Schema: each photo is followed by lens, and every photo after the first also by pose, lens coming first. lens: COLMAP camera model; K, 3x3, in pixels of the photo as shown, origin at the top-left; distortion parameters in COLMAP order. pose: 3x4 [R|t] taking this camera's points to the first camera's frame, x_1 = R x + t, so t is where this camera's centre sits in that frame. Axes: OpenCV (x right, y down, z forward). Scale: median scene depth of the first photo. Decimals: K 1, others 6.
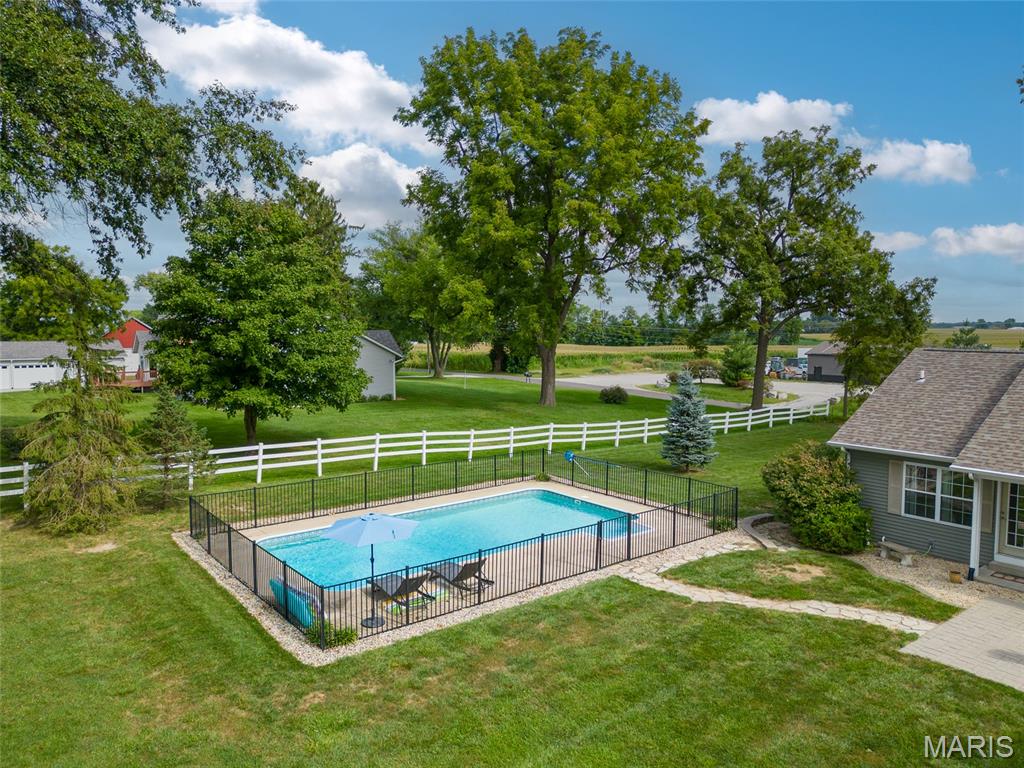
lens RADIAL K [[714.9, 0, 512.0], [0, 714.9, 384.0], [0, 0, 1]] dist [0.046848, -0.056362]
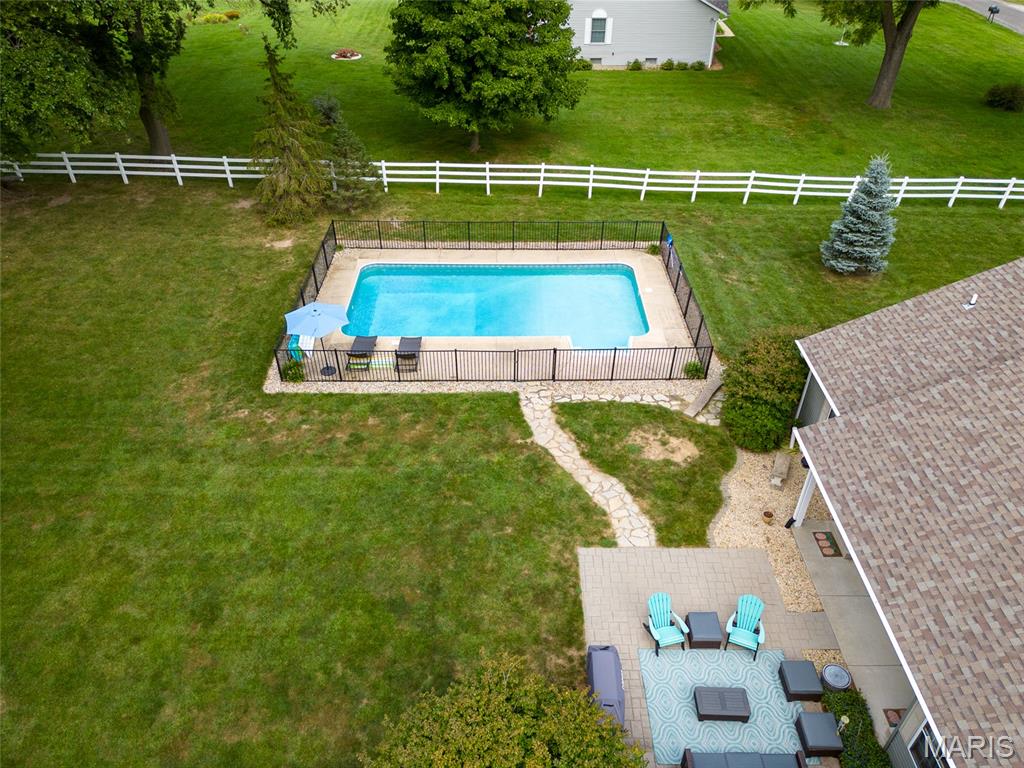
lens RADIAL K [[714.9, 0, 512.0], [0, 714.9, 384.0], [0, 0, 1]] dist [0.046848, -0.056362]
pose [[0.792651, 0.372674, -0.482513, 0.774931], [-0.054176, 0.831350, 0.553103, -0.460956], [0.607264, -0.412277, 0.679160, 0.157096]]
